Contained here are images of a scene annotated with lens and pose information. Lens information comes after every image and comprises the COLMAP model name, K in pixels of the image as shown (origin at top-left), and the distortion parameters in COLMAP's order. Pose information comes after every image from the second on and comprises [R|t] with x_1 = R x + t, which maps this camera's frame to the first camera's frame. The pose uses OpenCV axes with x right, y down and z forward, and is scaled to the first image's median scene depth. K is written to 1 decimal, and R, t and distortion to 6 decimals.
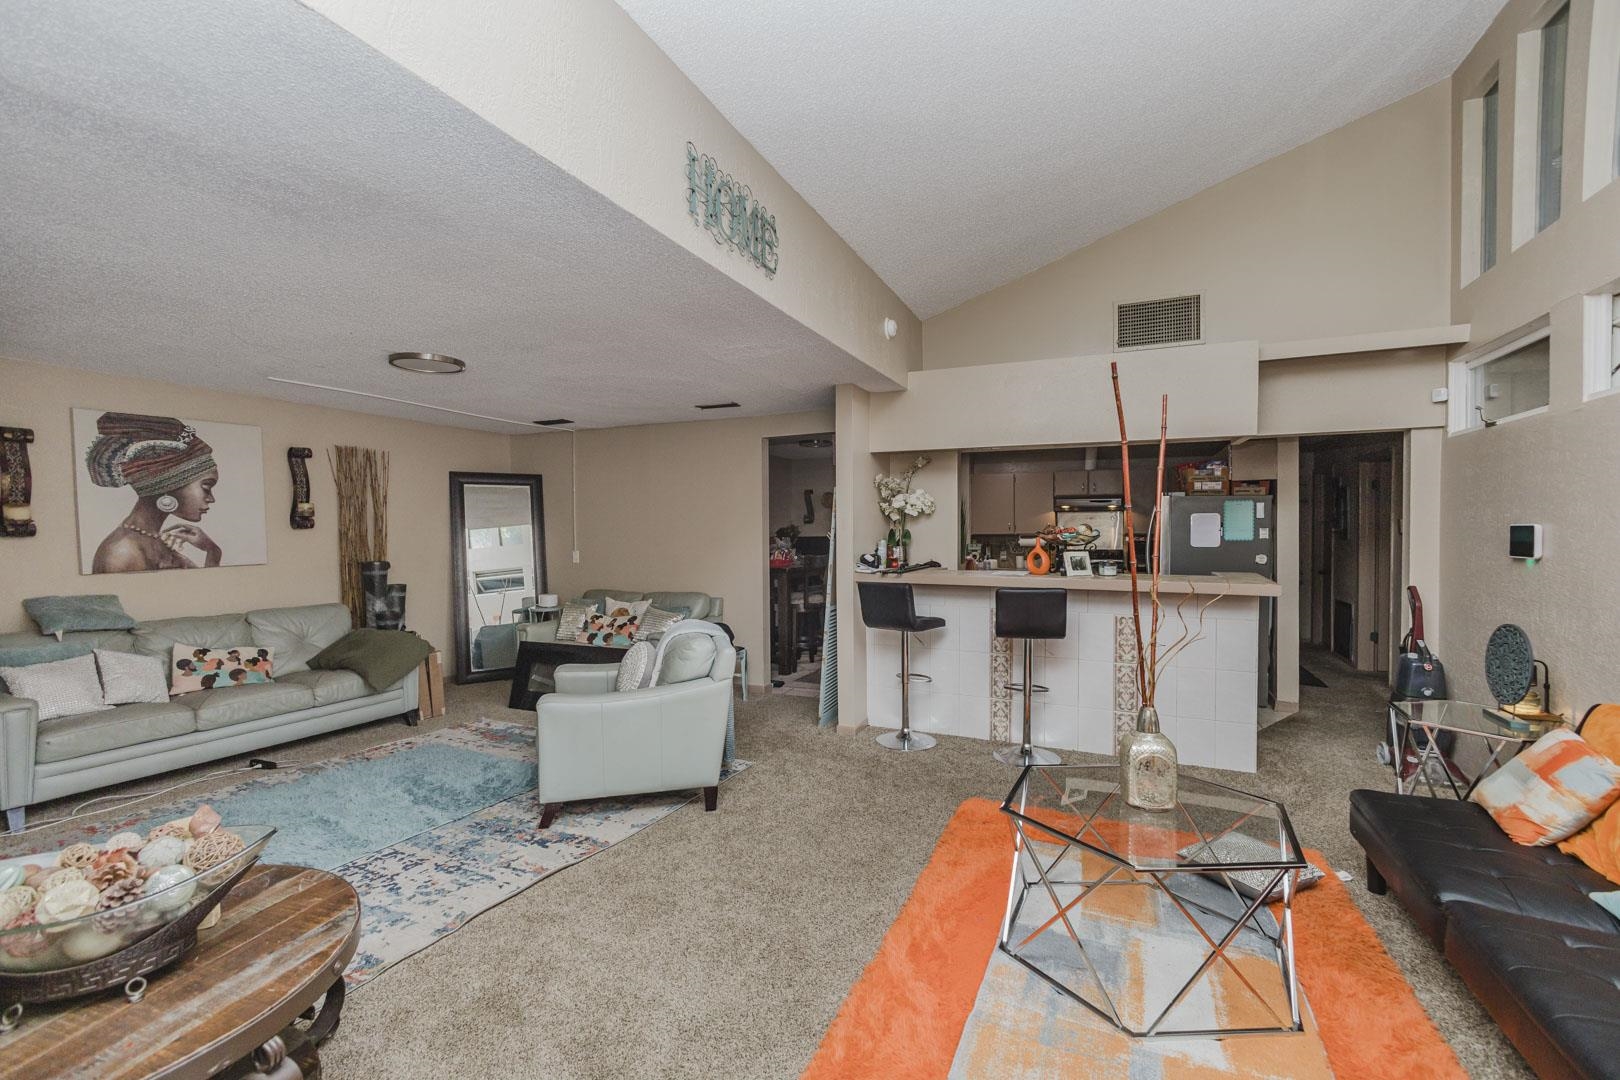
lens RADIAL K [[698.3, 0, 815.2], [0, 698.3, 534.9], [0, 0, 1]] dist [-0.009642, 0.000072]
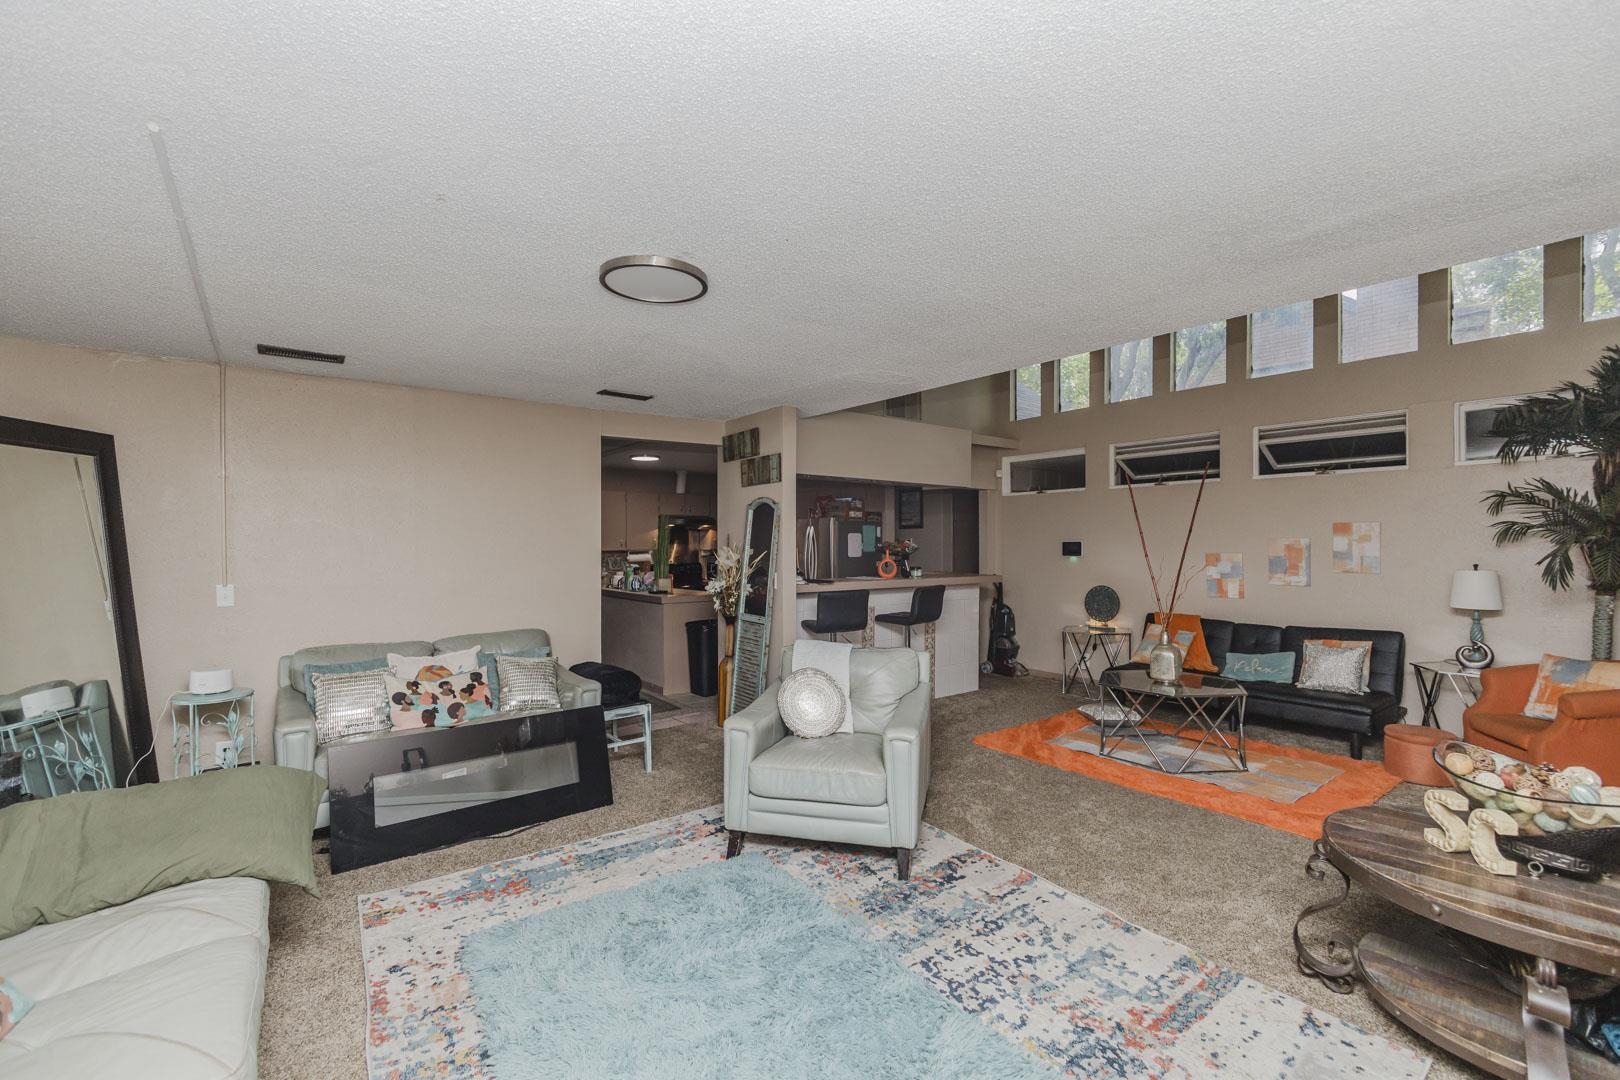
lens RADIAL K [[698.3, 0, 815.2], [0, 698.3, 534.9], [0, 0, 1]] dist [-0.009642, 0.000072]
pose [[0.458353, 0.012282, 0.888685, -0.964143], [0.010965, 0.999750, -0.019473, -0.000978], [-0.888702, 0.018670, 0.458104, 0.534331]]
